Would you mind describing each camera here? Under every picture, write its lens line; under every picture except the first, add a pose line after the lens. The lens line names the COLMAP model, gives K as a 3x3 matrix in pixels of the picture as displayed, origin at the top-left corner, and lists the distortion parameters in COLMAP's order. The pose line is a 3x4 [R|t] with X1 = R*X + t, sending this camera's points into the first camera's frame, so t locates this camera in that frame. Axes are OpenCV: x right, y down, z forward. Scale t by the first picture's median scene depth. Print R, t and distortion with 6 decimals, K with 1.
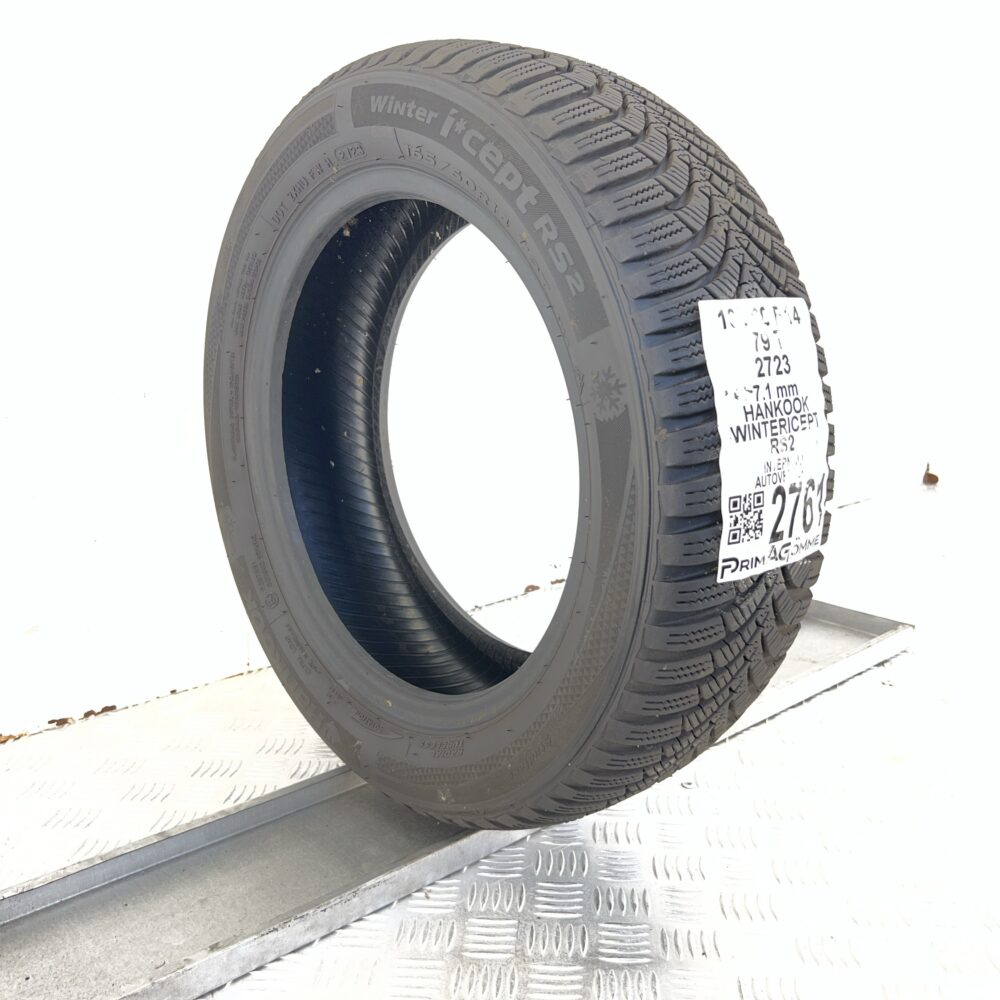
lens RADIAL K [[1015.2, 0, 500.0], [0, 1015.2, 500.0], [0, 0, 1]] dist [0.211843, -0.852401]
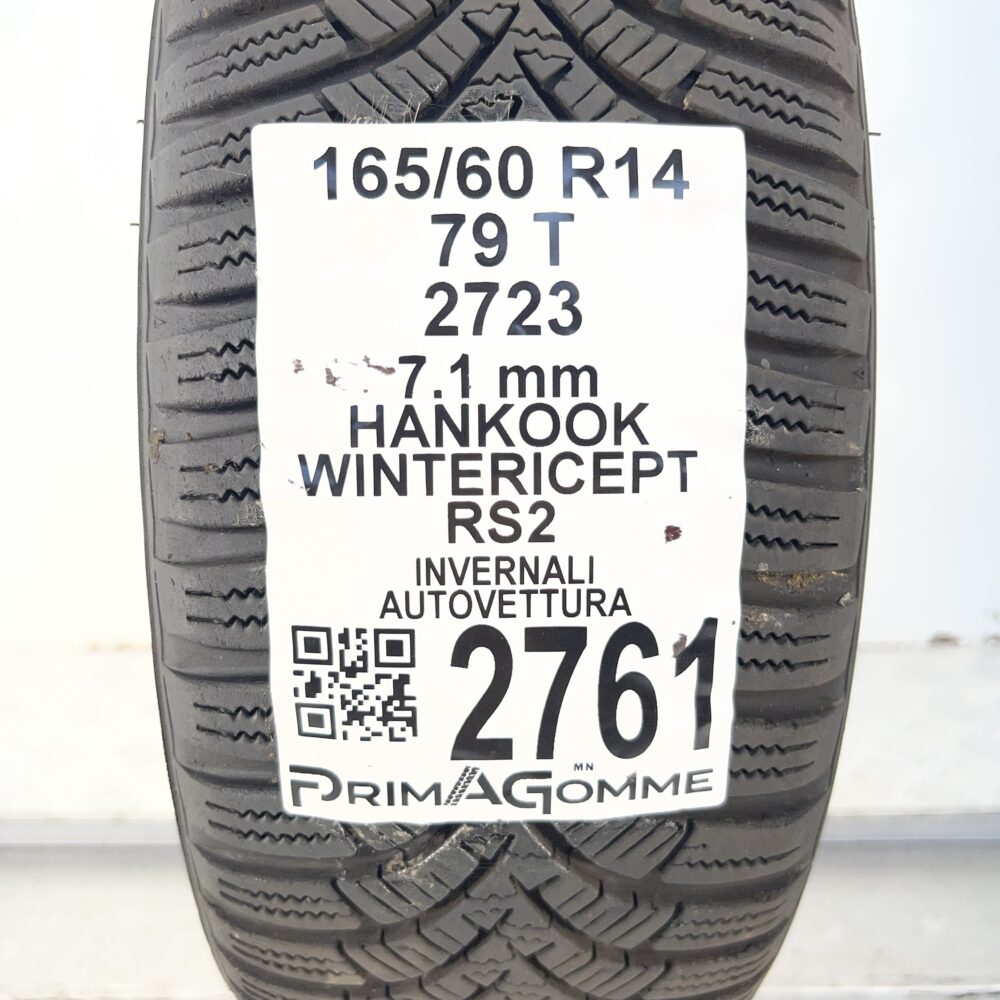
lens RADIAL K [[1015.2, 0, 500.0], [0, 1015.2, 500.0], [0, 0, 1]] dist [0.211843, -0.852401]
pose [[0.760414, 0.190222, -0.620956, 0.511192], [-0.142099, 0.981708, 0.126721, -0.110359], [0.633702, -0.008124, 0.773534, 0.718859]]
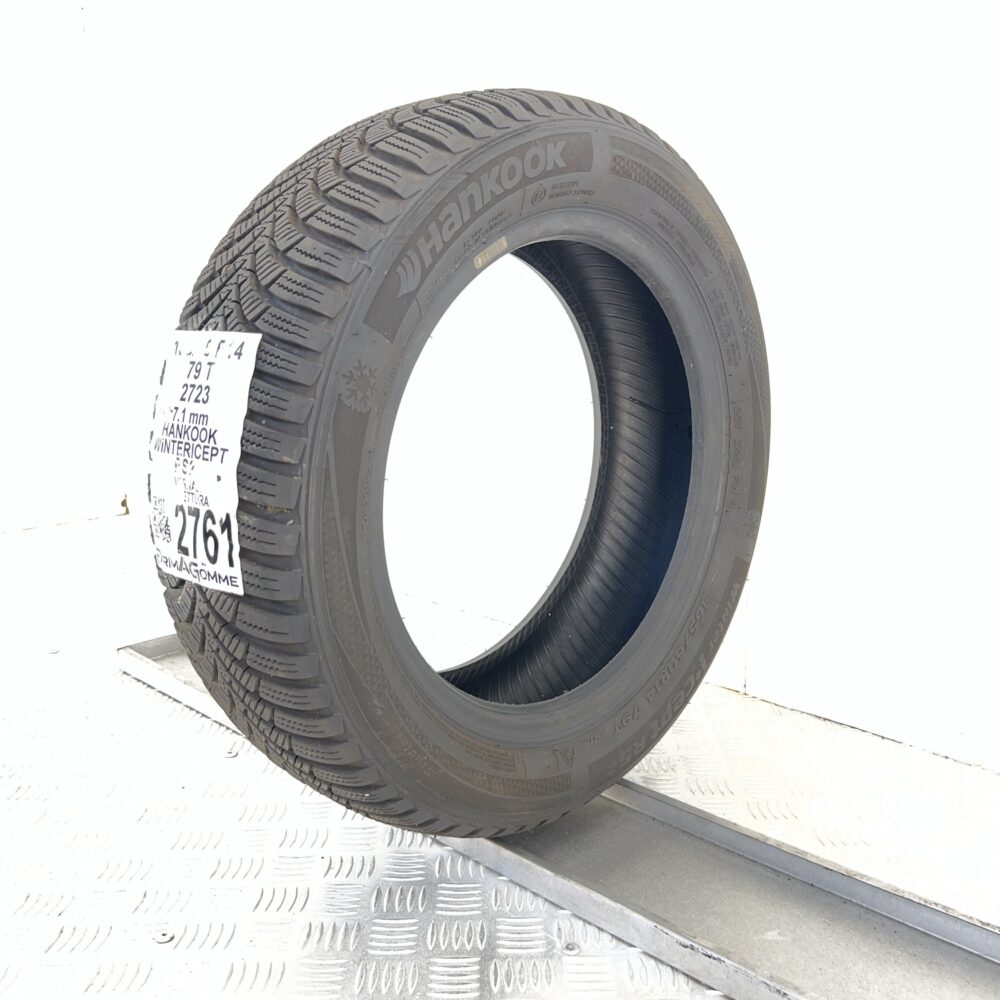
lens RADIAL K [[1015.2, 0, 500.0], [0, 1015.2, 500.0], [0, 0, 1]] dist [0.211843, -0.852401]
pose [[0.067391, 0.189669, -0.979533, 1.374777], [-0.211314, 0.962206, 0.171776, -0.278041], [0.975092, 0.195412, 0.104923, 1.229933]]
